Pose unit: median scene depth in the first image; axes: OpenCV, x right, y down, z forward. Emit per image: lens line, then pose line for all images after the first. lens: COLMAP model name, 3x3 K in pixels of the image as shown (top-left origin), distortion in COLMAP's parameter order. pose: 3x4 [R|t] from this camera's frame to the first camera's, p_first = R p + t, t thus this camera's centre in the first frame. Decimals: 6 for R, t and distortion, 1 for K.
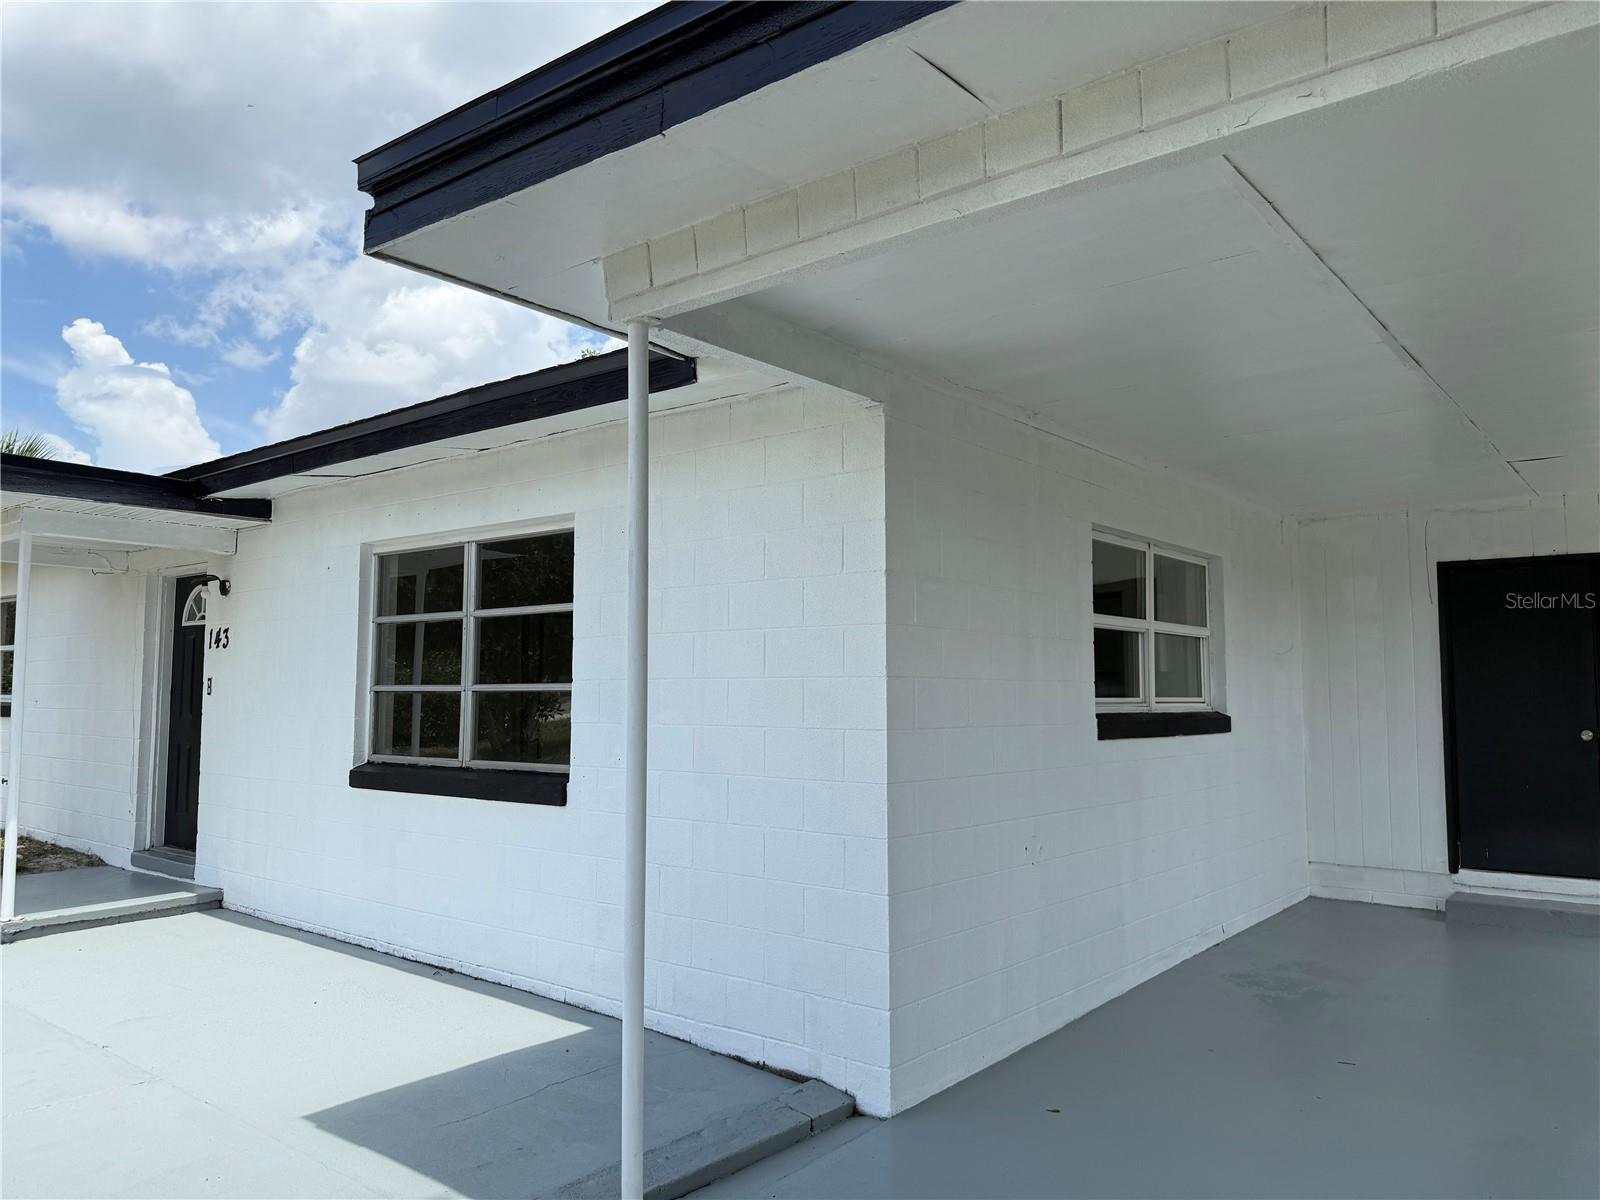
lens RADIAL K [[1141.5, 0, 793.6], [0, 1141.5, 604.6], [0, 0, 1]] dist [0.044483, -0.046687]
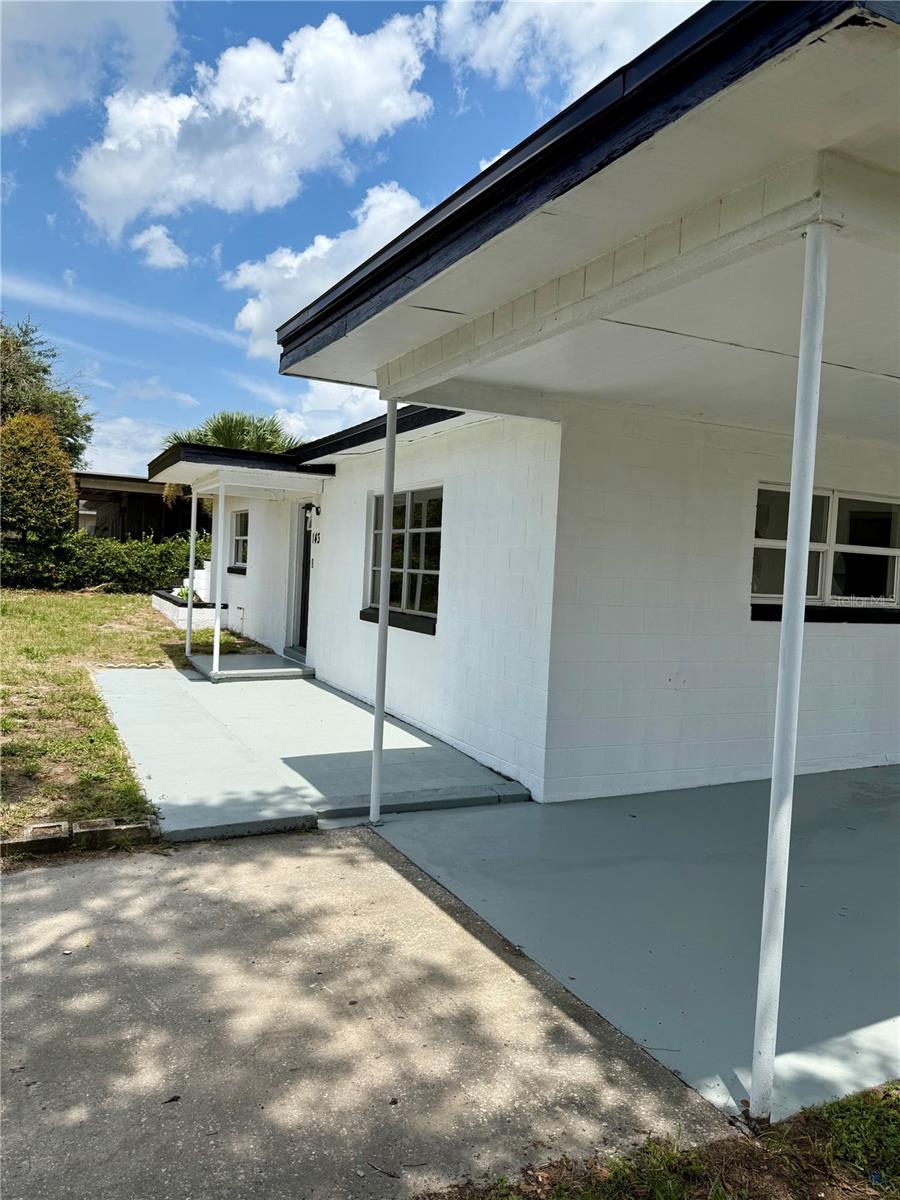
lens RADIAL K [[856.1, 0, 461.0], [0, 856.1, 605.0], [0, 0, 1]] dist [0.044483, -0.046687]
pose [[0.912318, 0.058725, -0.405249, 0.332598], [-0.013318, 0.993395, 0.113971, -0.028778], [0.409265, -0.098581, 0.907074, -0.209314]]
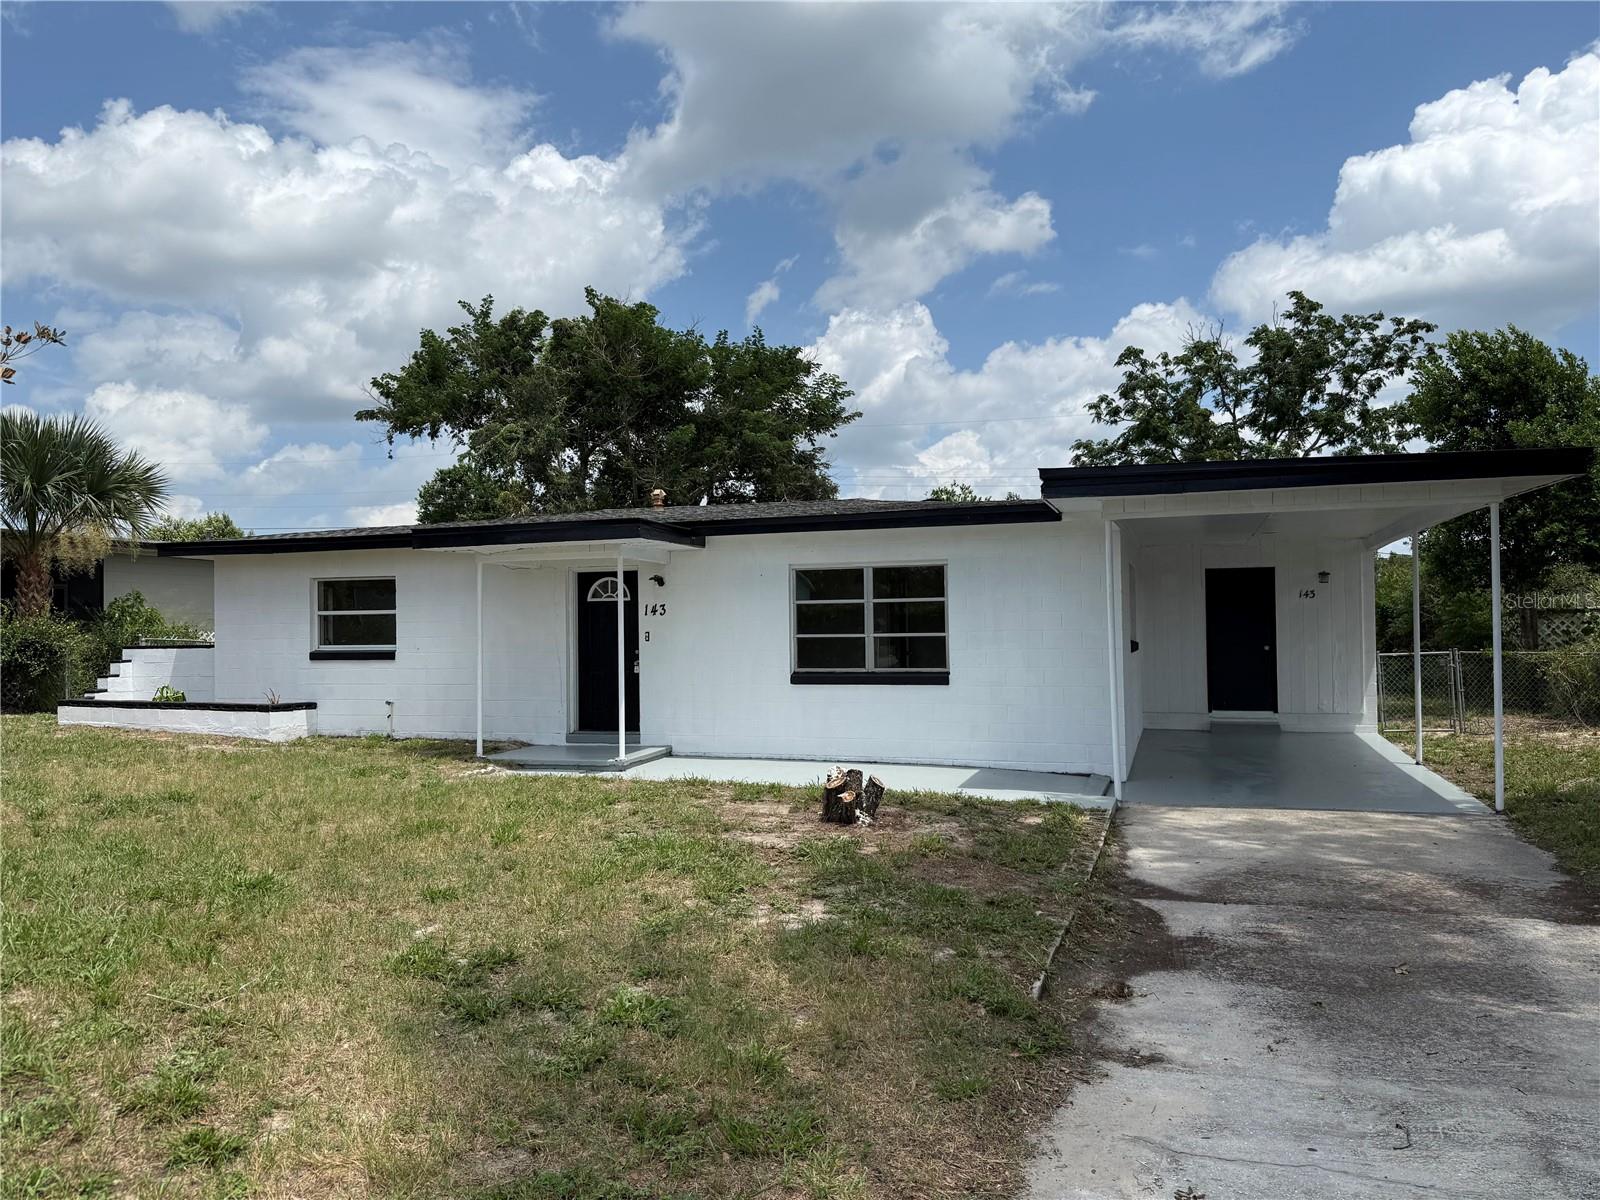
lens RADIAL K [[1141.5, 0, 804.6], [0, 1141.5, 596.4], [0, 0, 1]] dist [0.044483, -0.046687]
pose [[0.935694, -0.004936, 0.352777, -1.048635], [-0.011583, 0.998933, 0.044698, -0.084923], [-0.352621, -0.045910, 0.934639, -0.858551]]
